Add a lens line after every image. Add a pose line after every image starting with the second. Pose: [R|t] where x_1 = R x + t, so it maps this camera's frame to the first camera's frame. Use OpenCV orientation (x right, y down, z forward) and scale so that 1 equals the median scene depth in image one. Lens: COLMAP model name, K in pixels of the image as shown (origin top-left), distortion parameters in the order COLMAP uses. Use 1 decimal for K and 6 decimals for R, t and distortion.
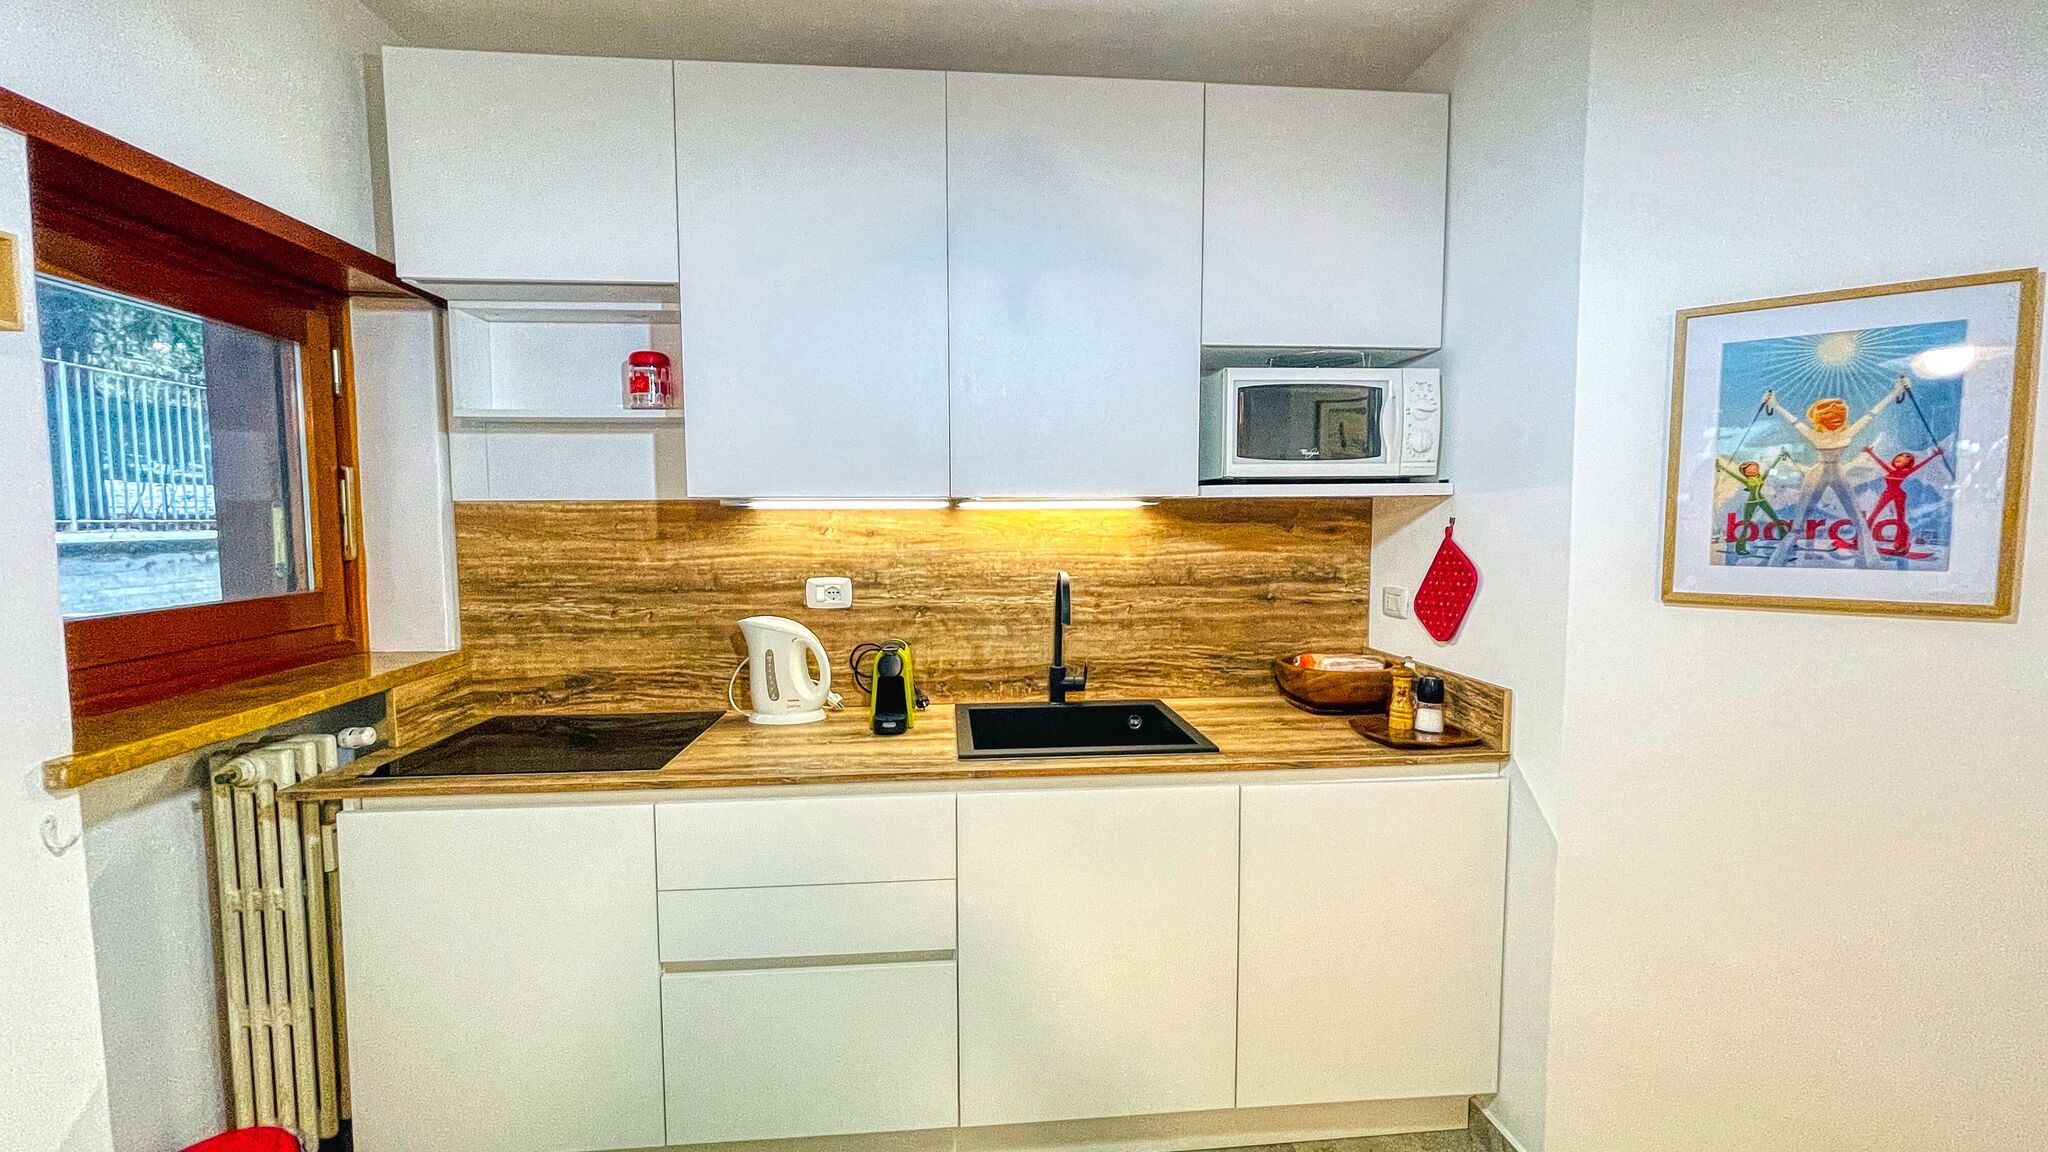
lens RADIAL K [[822.9, 0, 1020.5], [0, 822.9, 576.4], [0, 0, 1]] dist [-0.000110, 0.000078]
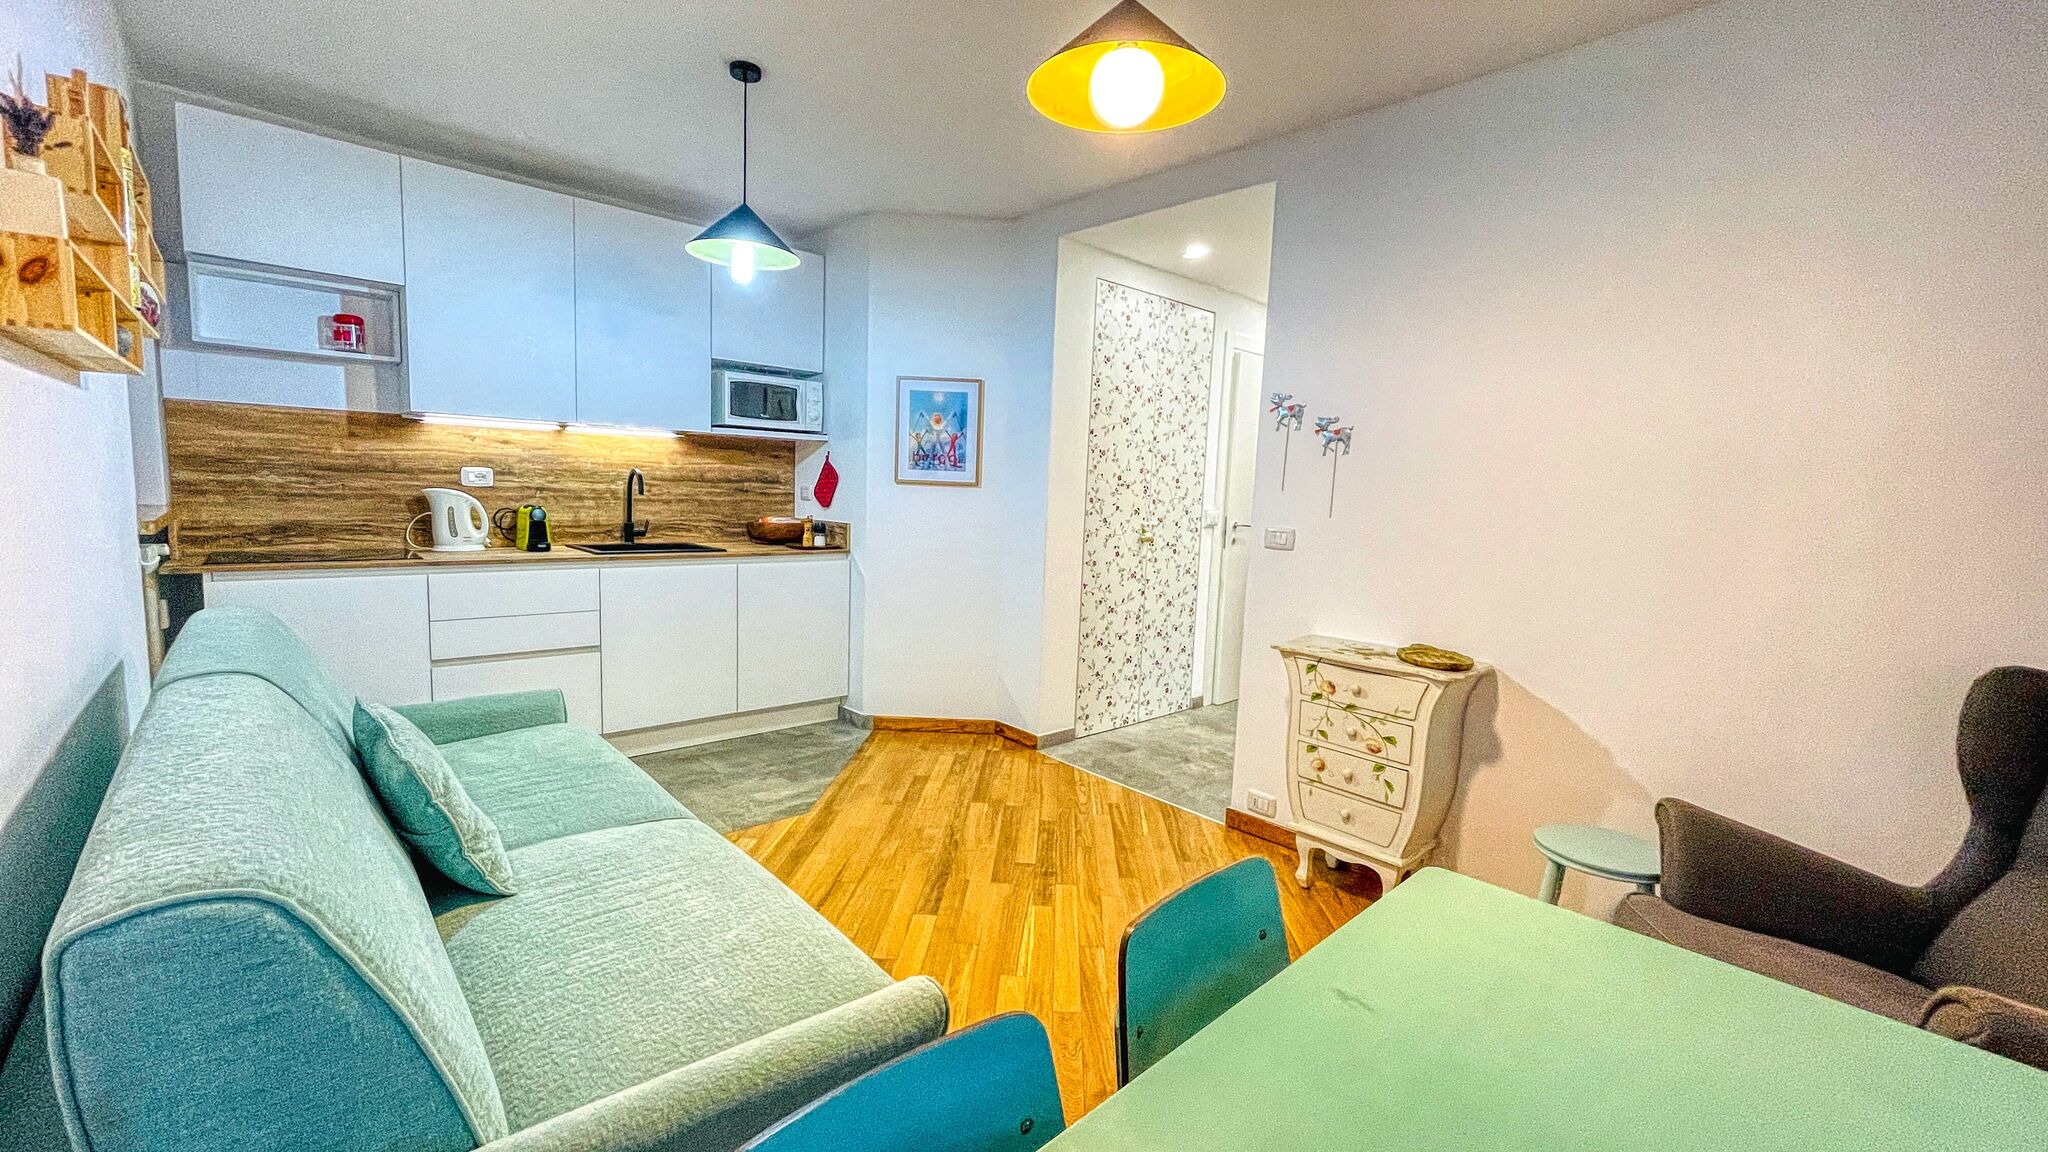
lens RADIAL K [[822.9, 0, 1020.5], [0, 822.9, 576.4], [0, 0, 1]] dist [-0.000110, 0.000078]
pose [[0.797619, -0.031906, 0.602317, -0.381621], [0.002497, 0.998766, 0.049600, 0.146714], [-0.603156, -0.038058, 0.796714, -1.018253]]
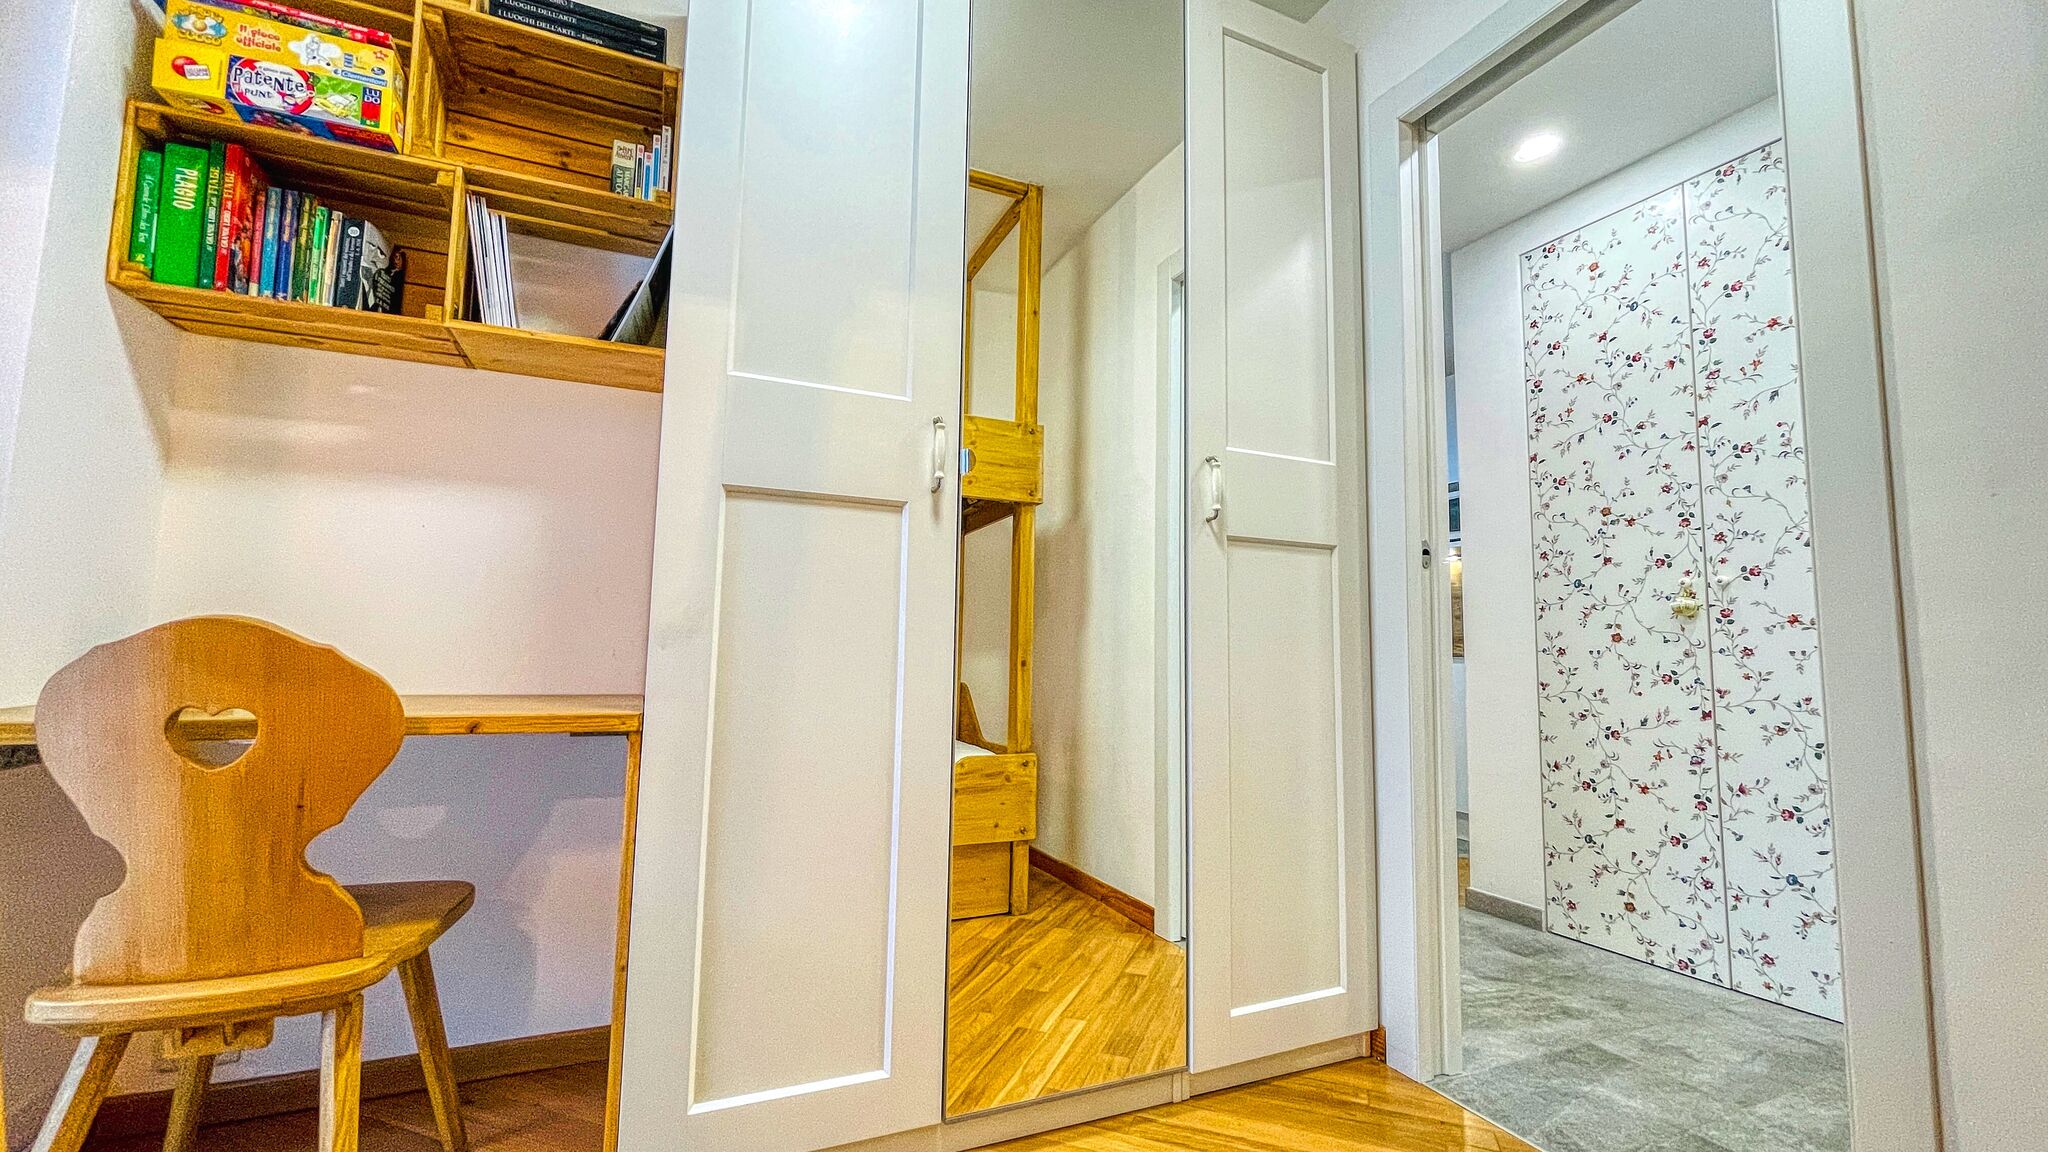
lens RADIAL K [[822.9, 0, 1020.5], [0, 822.9, 576.4], [0, 0, 1]] dist [-0.000110, 0.000078]
pose [[0.318898, -0.078591, -0.944525, 1.888967], [-0.092053, 0.989277, -0.113394, 0.319692], [0.943308, 0.123108, 0.308244, -0.741173]]
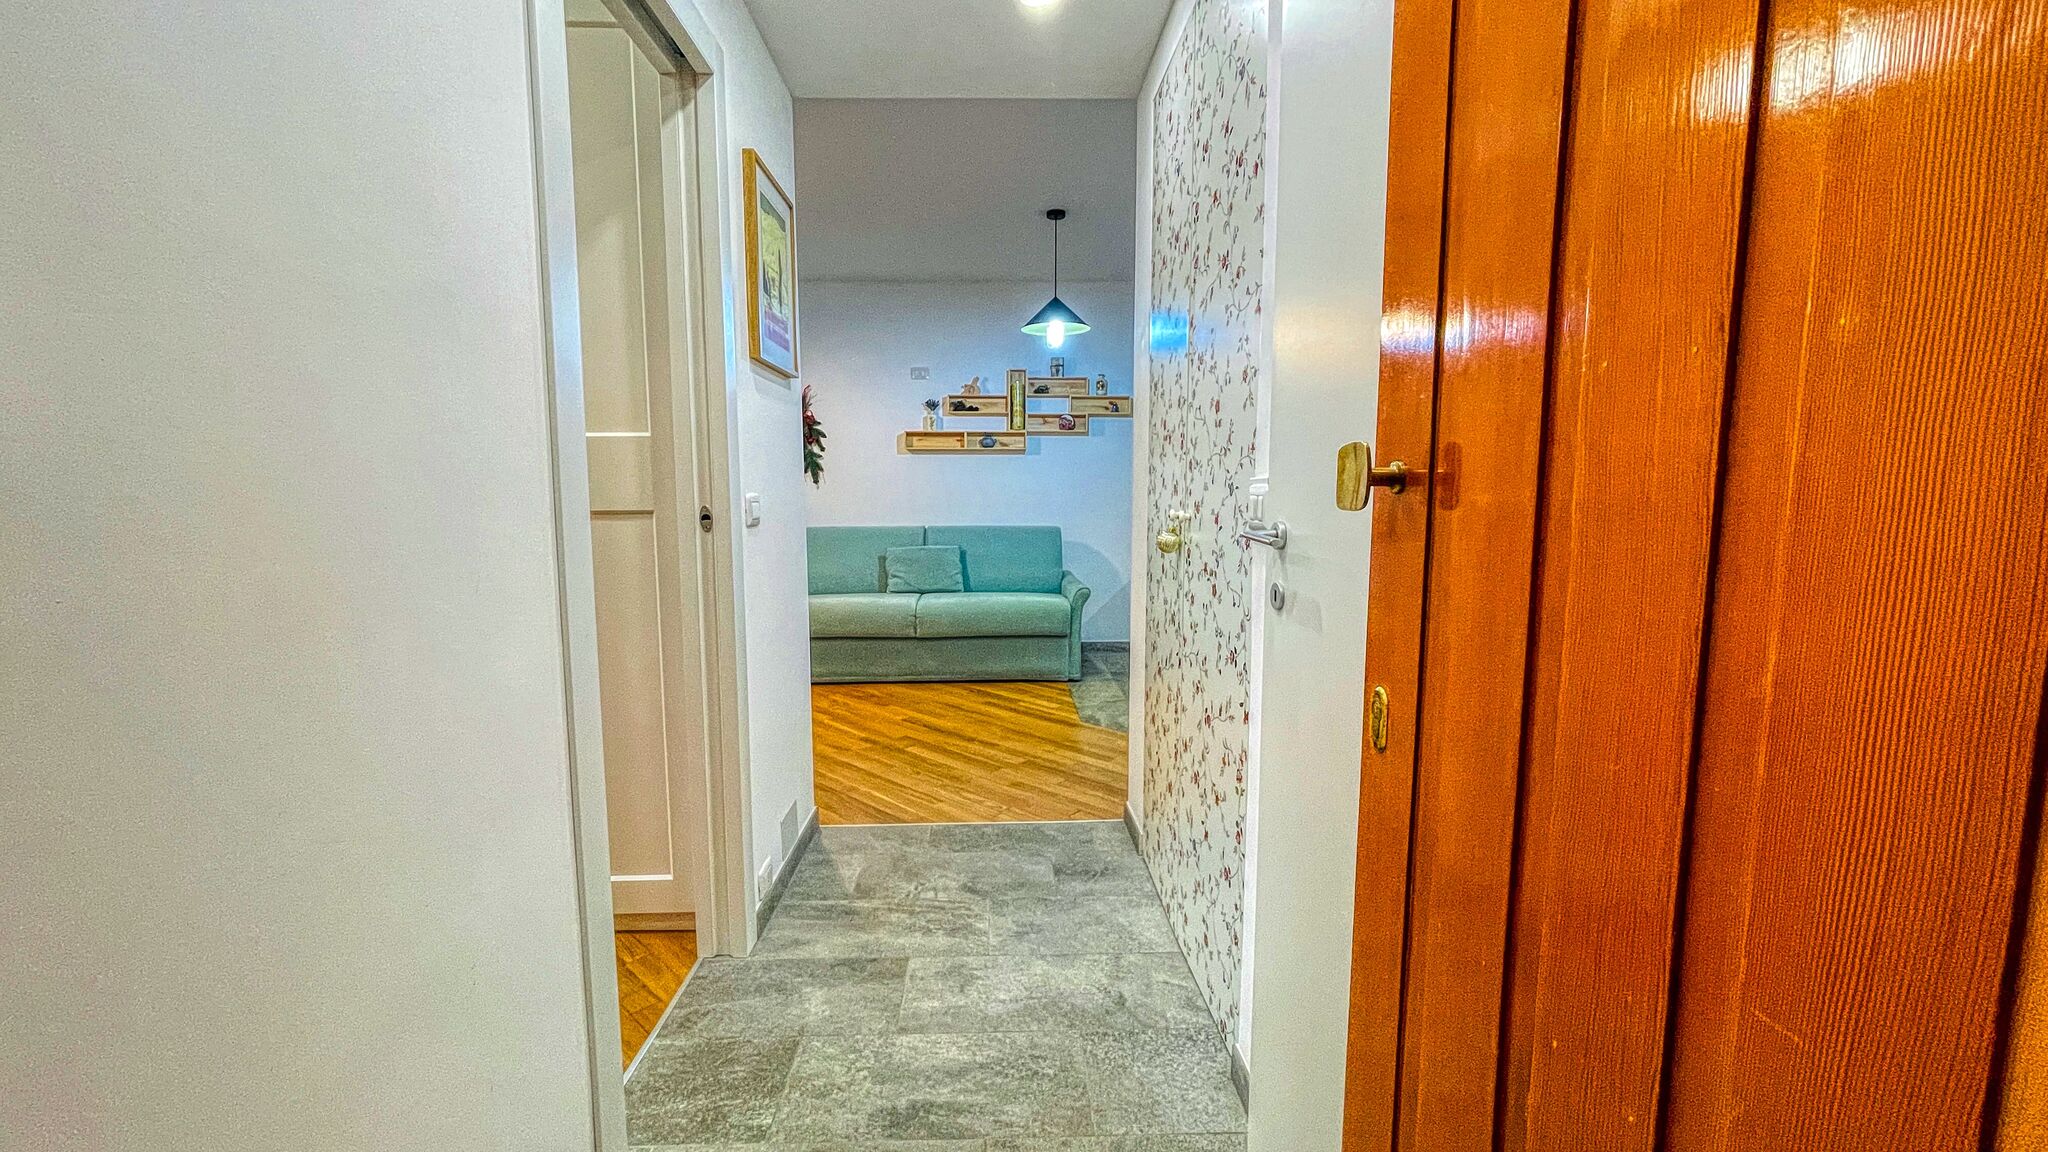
lens RADIAL K [[822.9, 0, 1020.5], [0, 822.9, 576.4], [0, 0, 1]] dist [-0.000110, 0.000078]
pose [[-0.062210, 0.109845, -0.992000, 2.114042], [-0.072926, 0.990768, 0.114282, 0.092963], [0.995395, 0.079452, -0.053626, 0.325961]]
